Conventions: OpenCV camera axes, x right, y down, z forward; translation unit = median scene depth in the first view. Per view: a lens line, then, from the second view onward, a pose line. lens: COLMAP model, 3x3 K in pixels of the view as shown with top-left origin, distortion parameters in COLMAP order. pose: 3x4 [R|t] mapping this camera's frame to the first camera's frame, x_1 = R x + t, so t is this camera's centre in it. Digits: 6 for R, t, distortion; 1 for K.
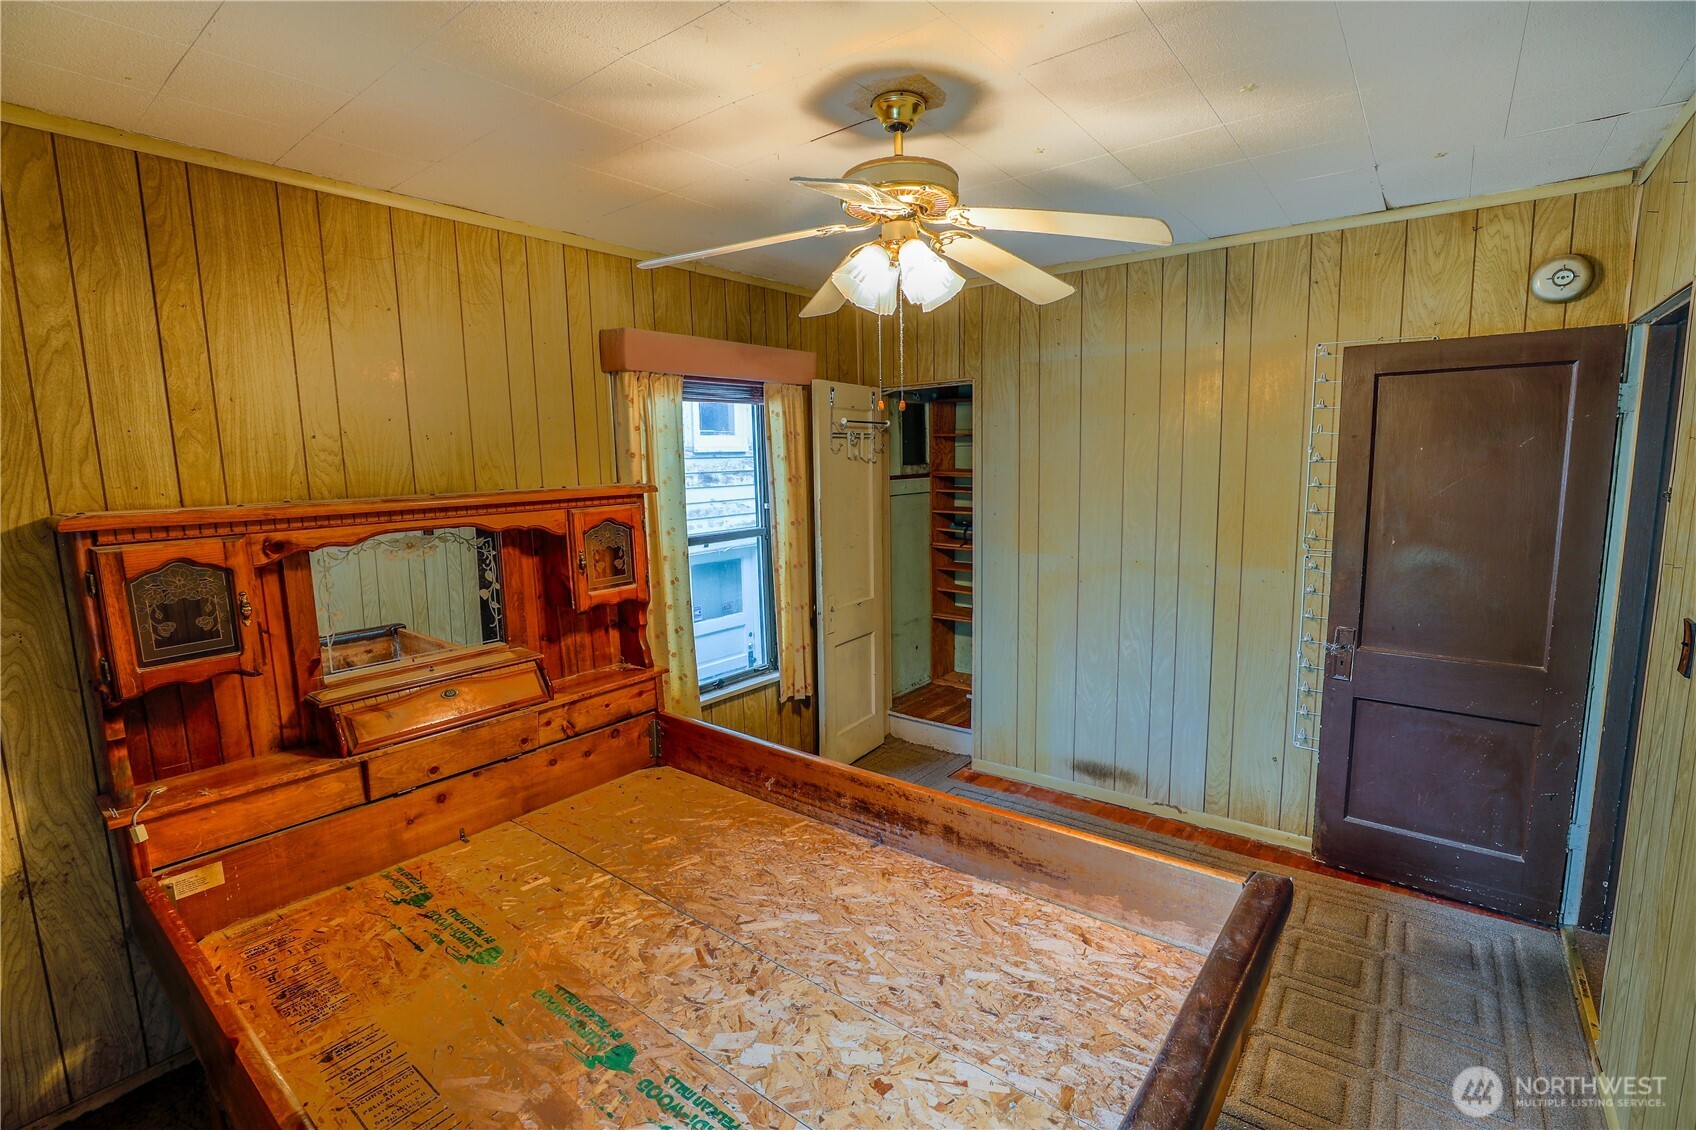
lens RADIAL K [[782.6, 0, 848.0], [0, 782.6, 565.0], [0, 0, 1]] dist [-0.024997, 0.000002]
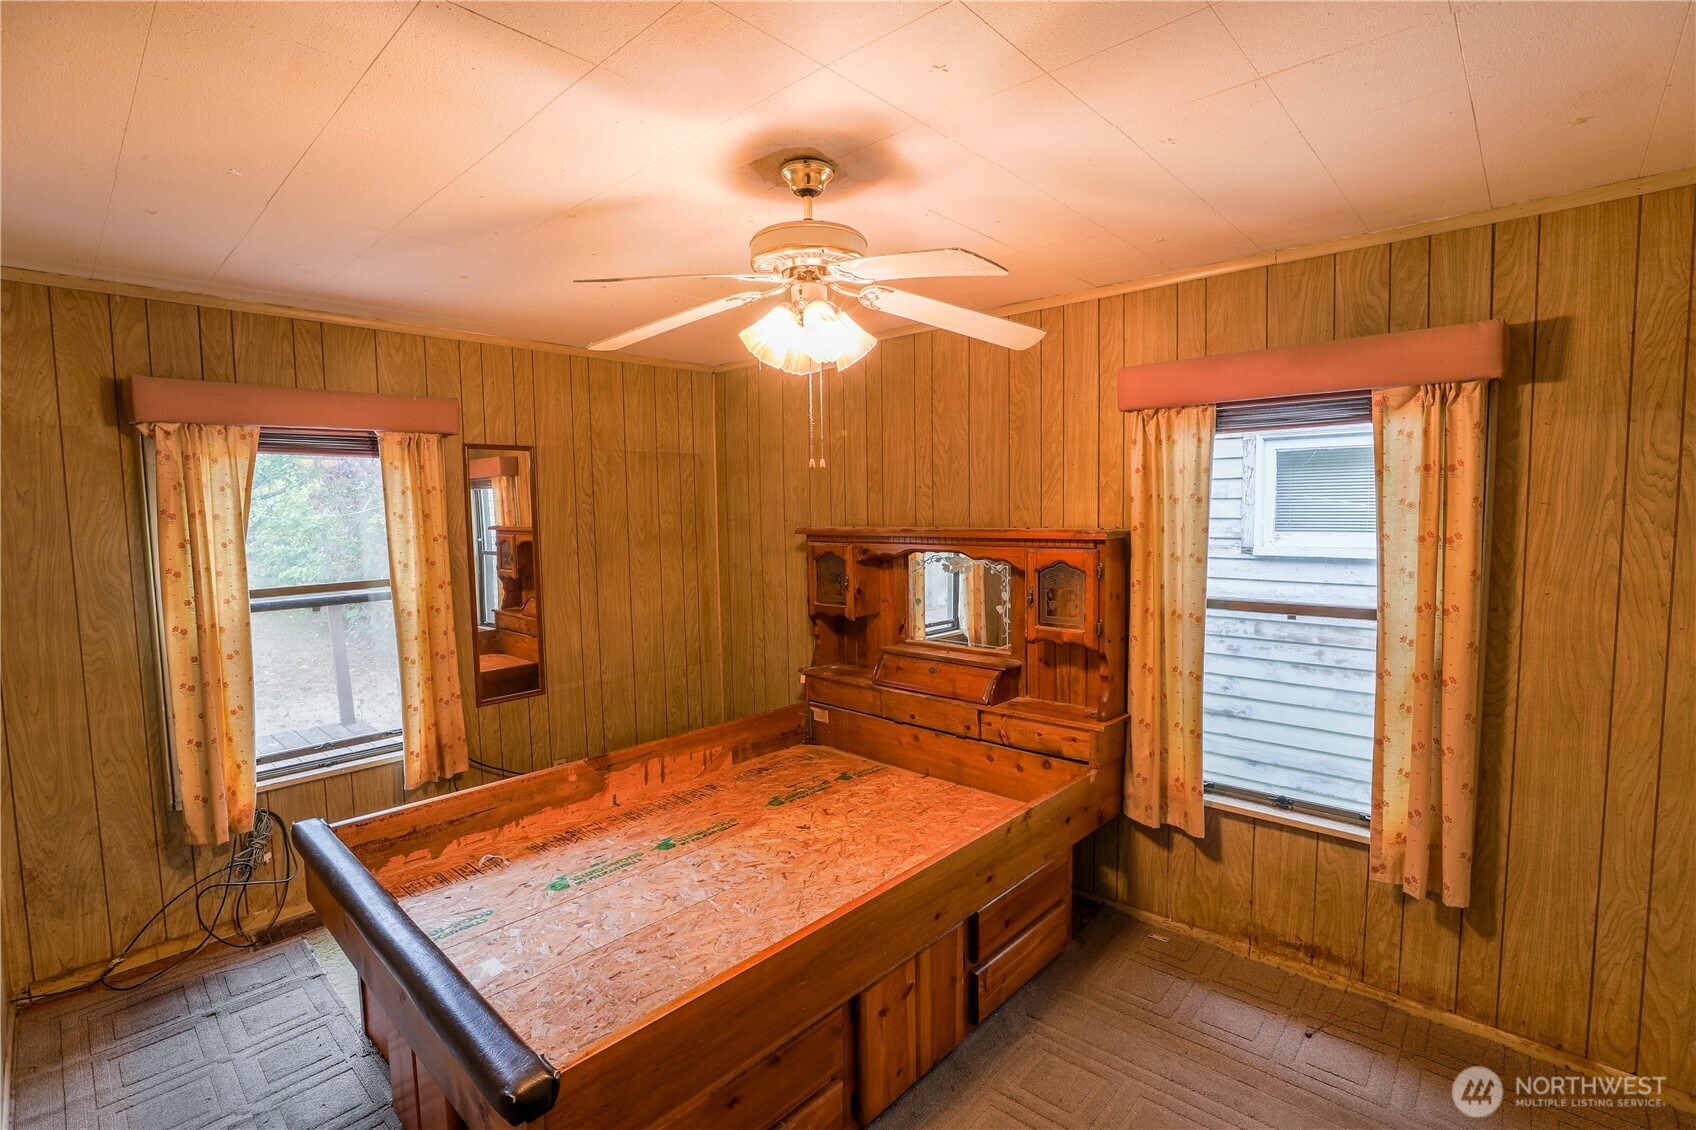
lens RADIAL K [[791.2, 0, 848.0], [0, 791.2, 565.0], [0, 0, 1]] dist [-0.001019, -0.000207]
pose [[-0.078600, 0.098740, -0.992004, 0.826212], [-0.122920, 0.986530, 0.107934, -0.143594], [0.989299, 0.130420, -0.065404, 0.852517]]
